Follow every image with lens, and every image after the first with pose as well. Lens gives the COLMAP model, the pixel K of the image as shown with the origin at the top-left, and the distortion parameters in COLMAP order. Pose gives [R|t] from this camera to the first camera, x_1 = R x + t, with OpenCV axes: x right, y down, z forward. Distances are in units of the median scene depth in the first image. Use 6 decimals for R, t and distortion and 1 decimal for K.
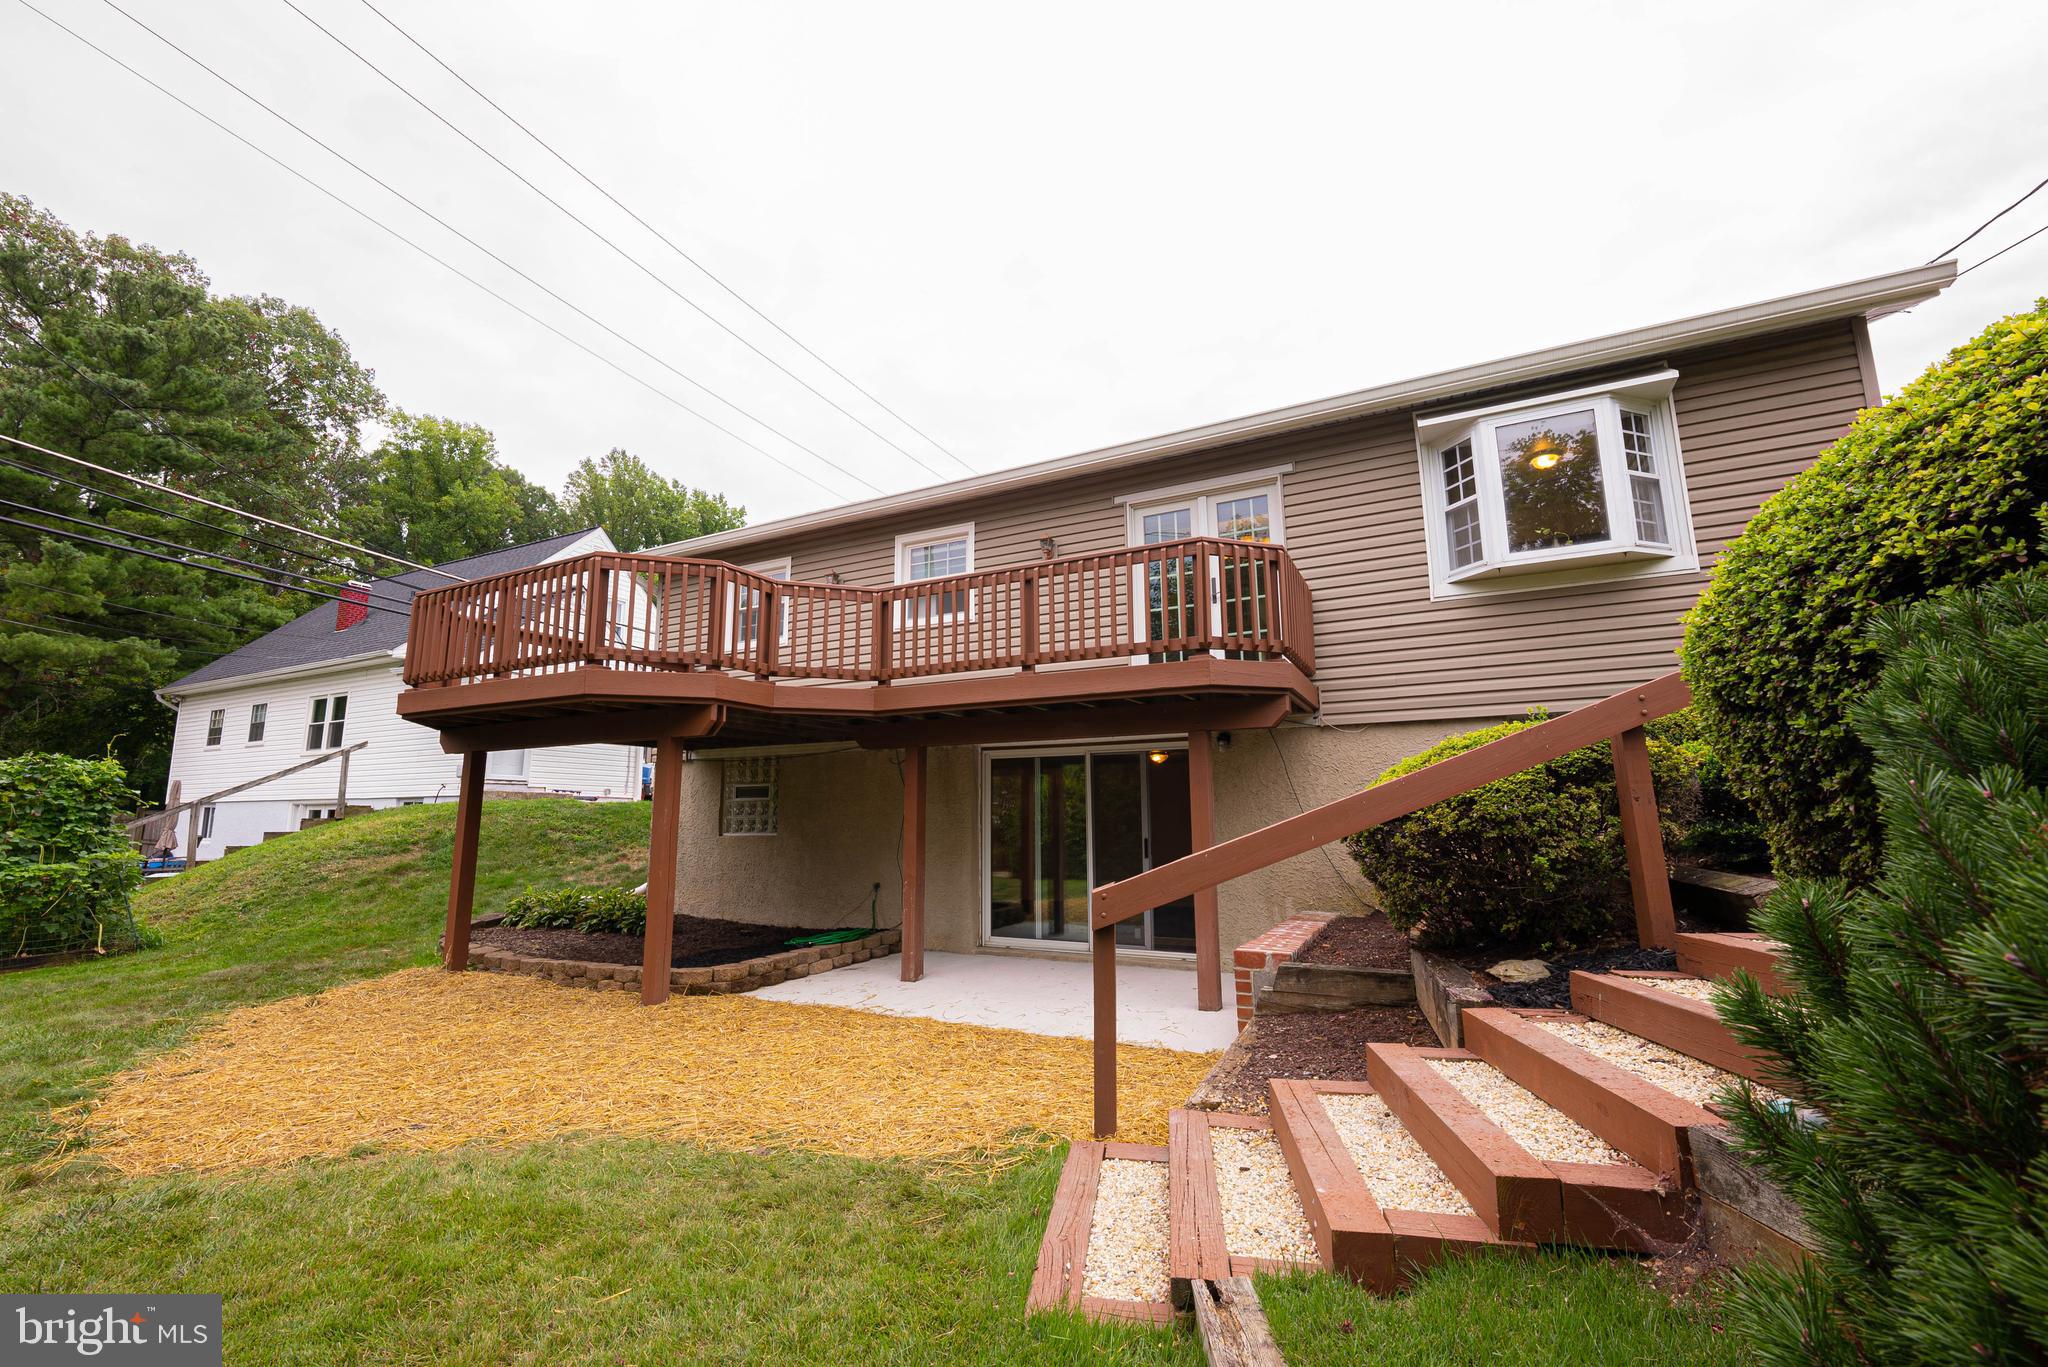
lens RADIAL K [[834.1, 0, 1020.9], [0, 834.1, 685.0], [0, 0, 1]] dist [-0.007496, -0.001472]
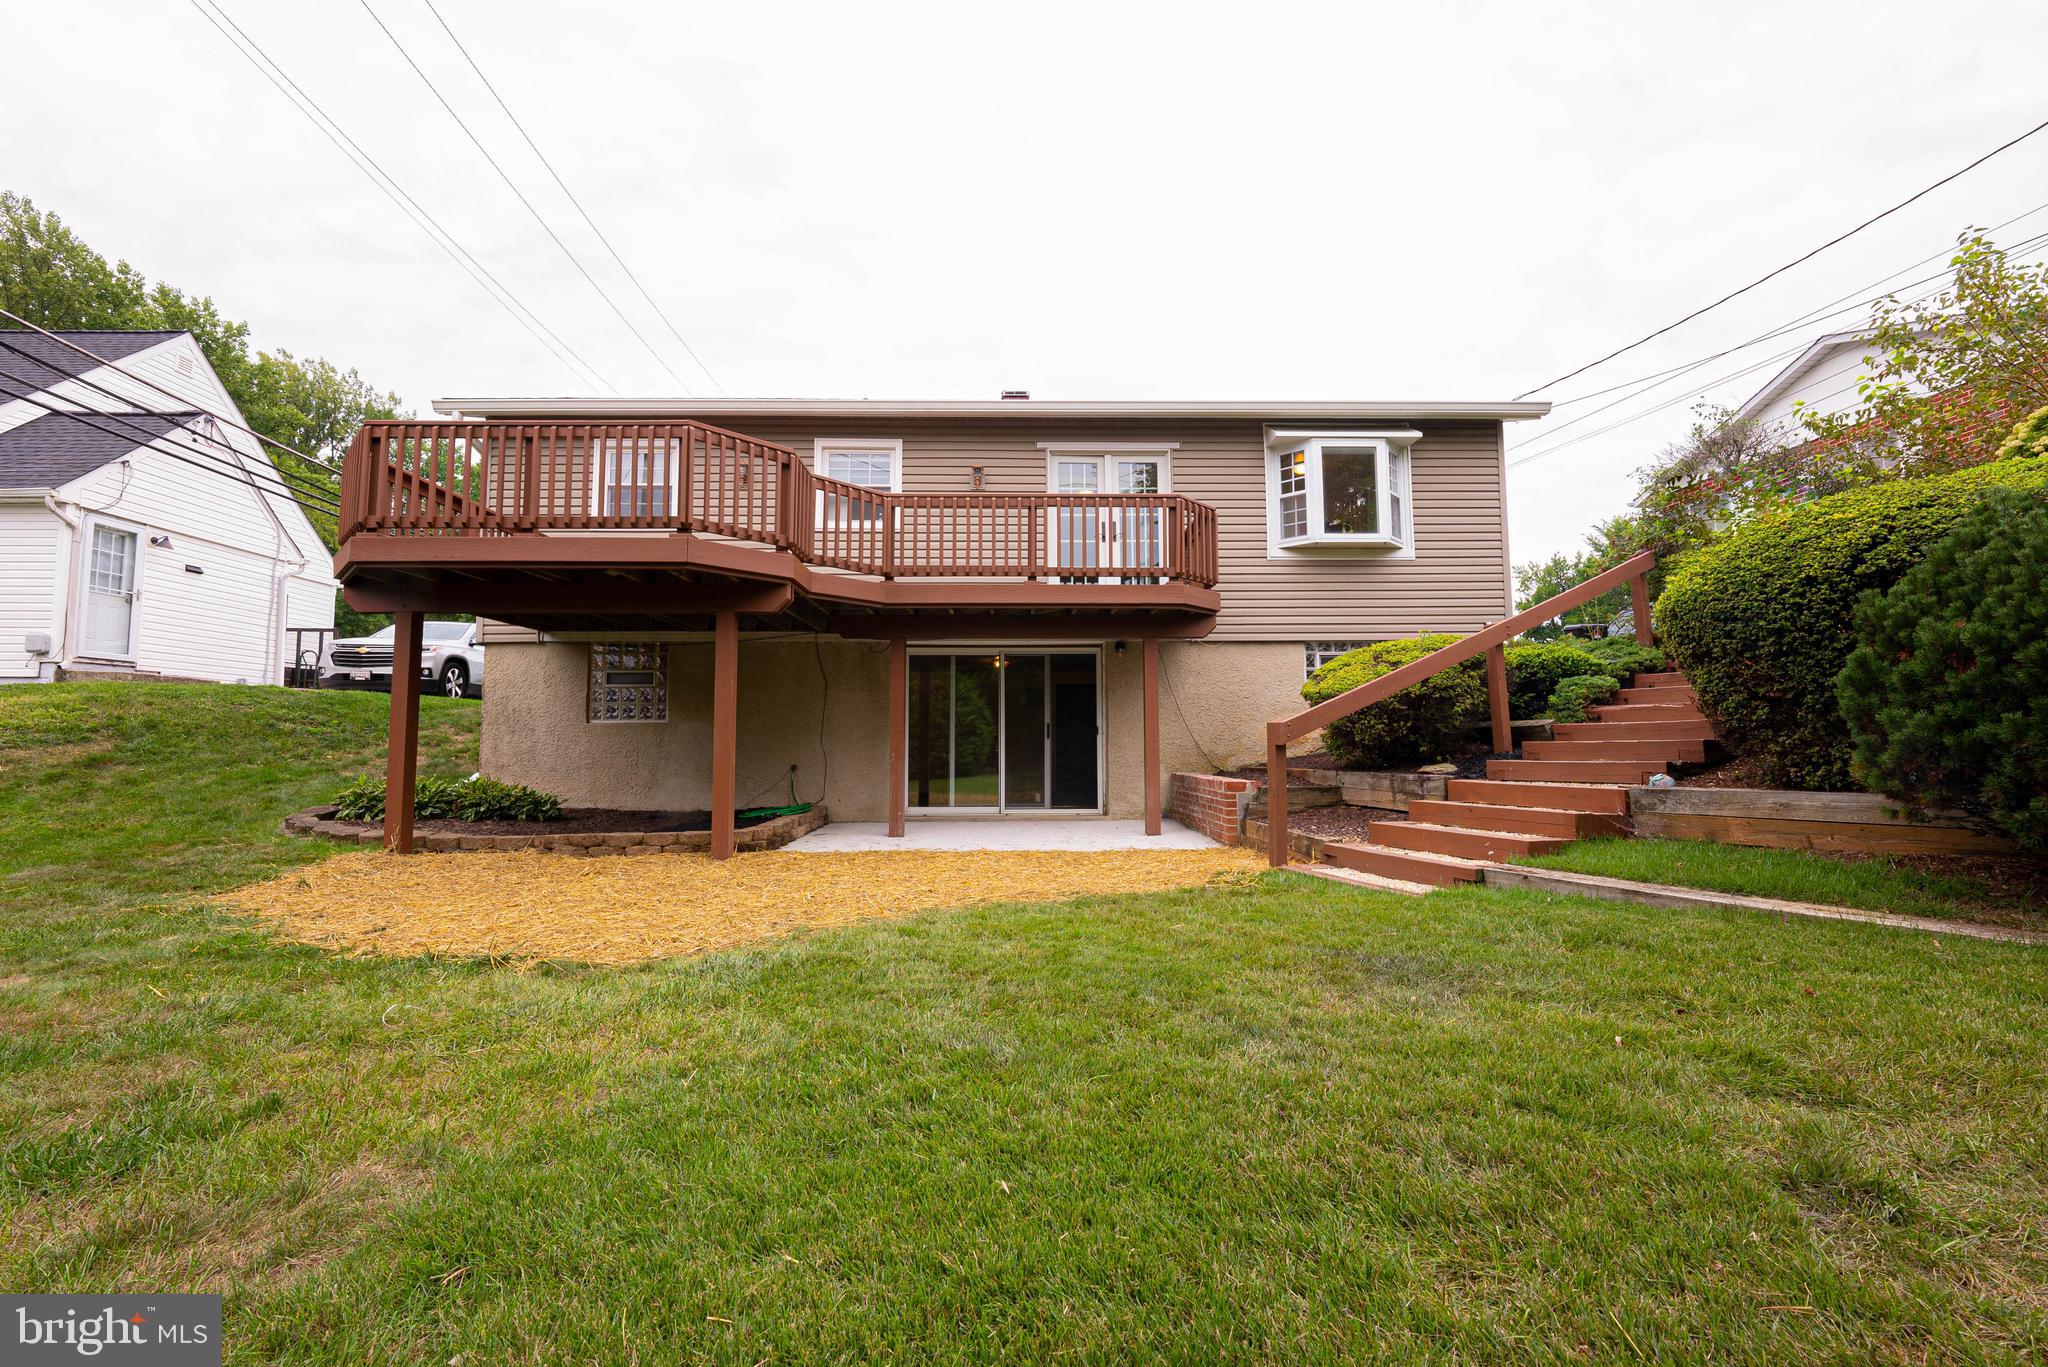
lens RADIAL K [[834.1, 0, 1018.7], [0, 834.1, 689.4], [0, 0, 1]] dist [-0.007496, -0.001472]
pose [[0.881706, 0.035589, 0.470454, -0.476905], [-0.078277, 0.994366, 0.071481, 0.046017], [-0.465260, -0.099851, 0.879524, -0.079329]]
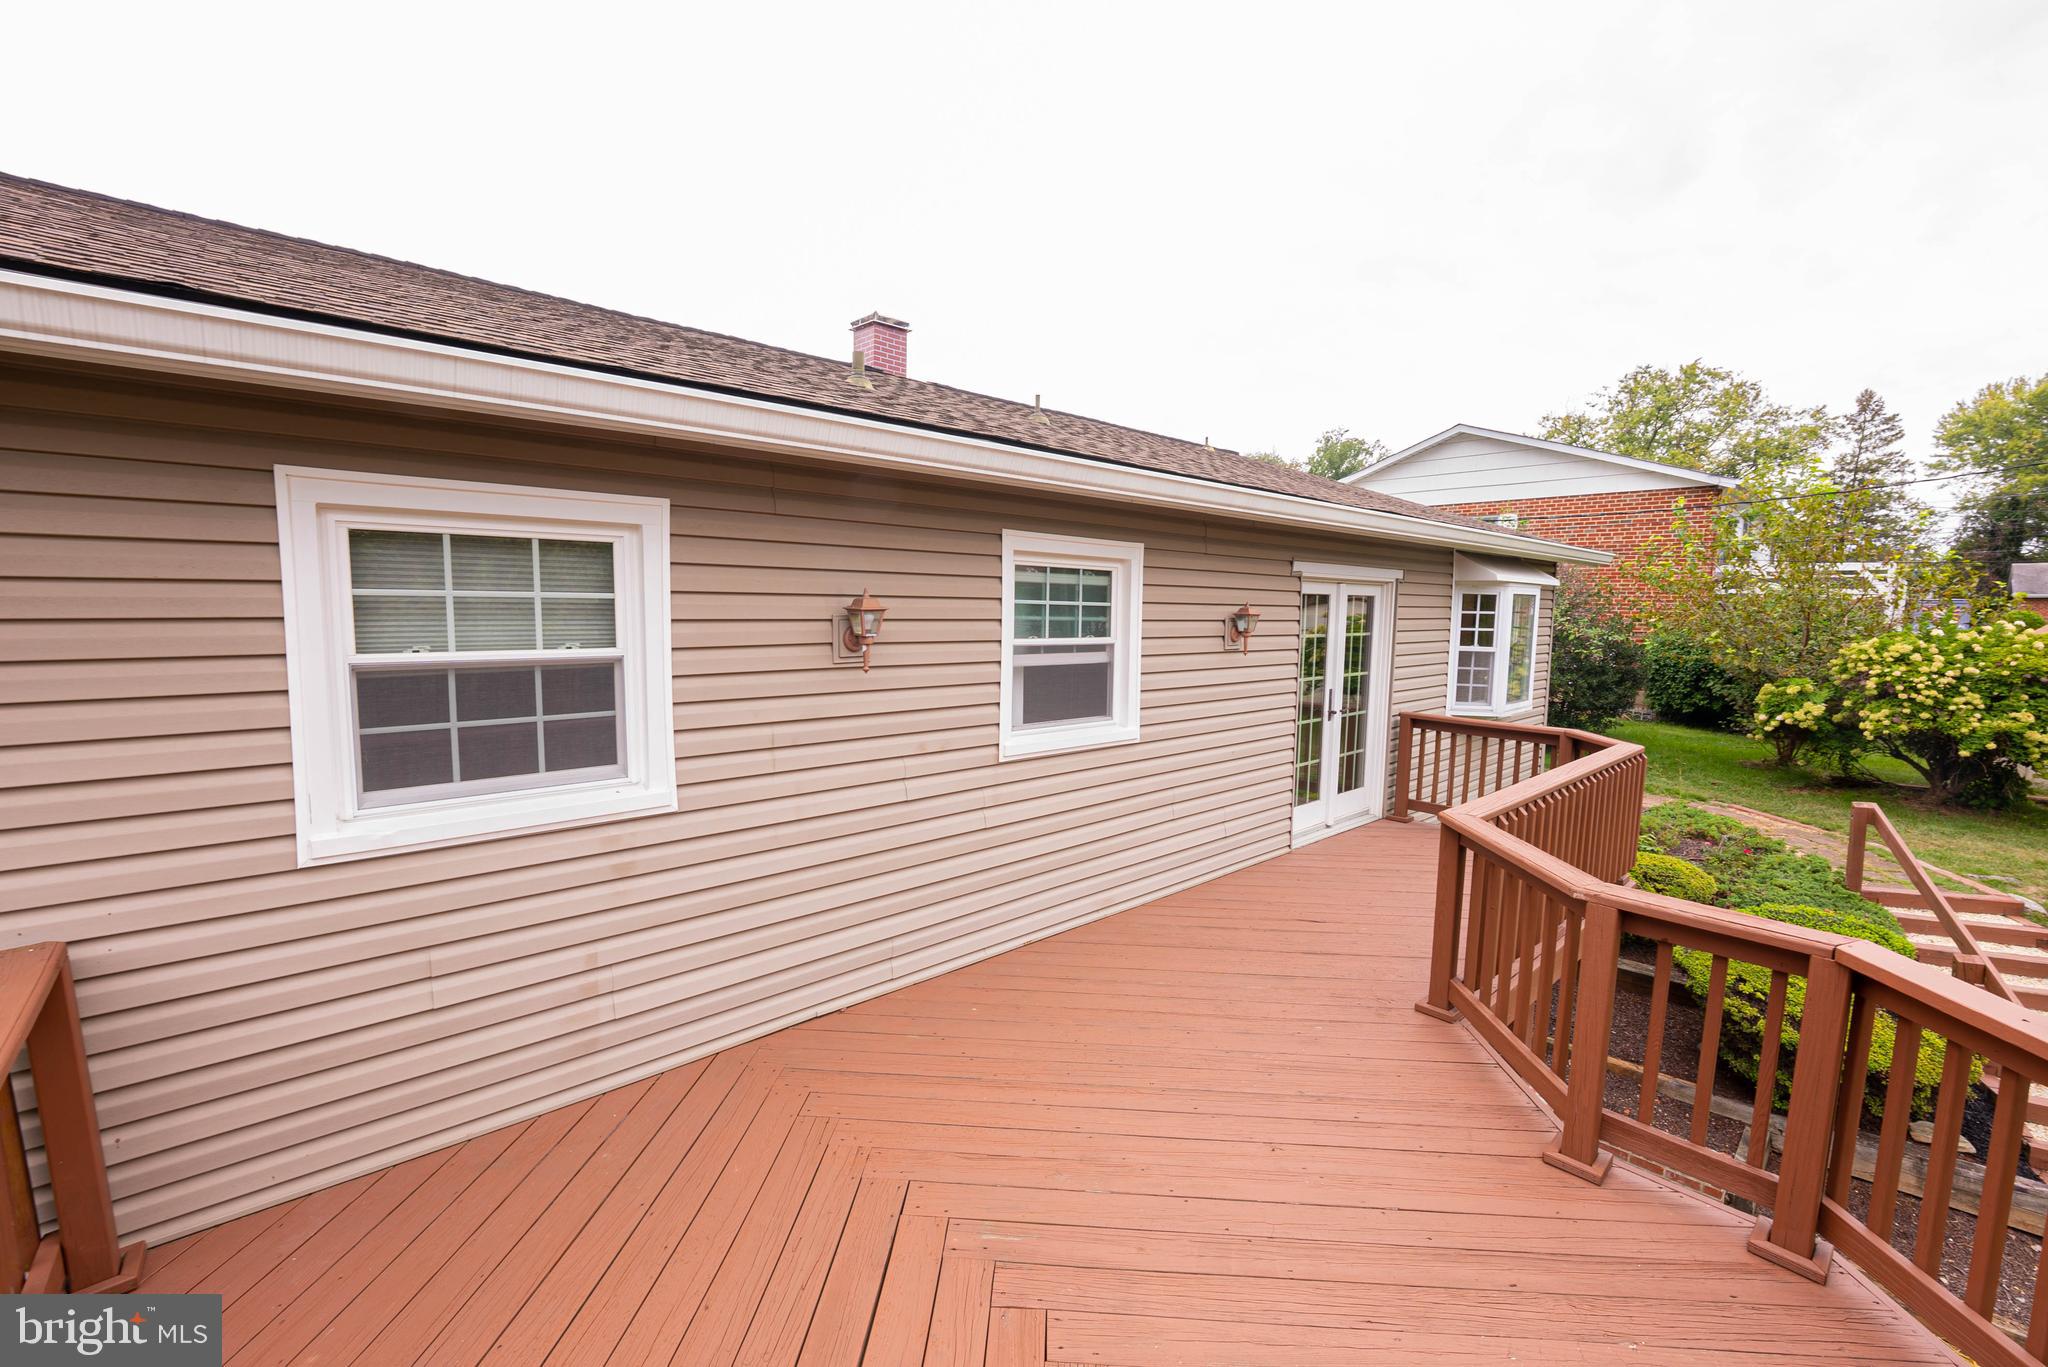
lens RADIAL K [[834.1, 0, 1022.6], [0, 834.1, 682.9], [0, 0, 1]] dist [-0.007496, -0.001472]
pose [[0.360730, -0.073662, 0.929757, -0.633326], [-0.167578, 0.975534, 0.142306, -0.193784], [-0.917492, -0.207141, 0.339560, 0.982645]]
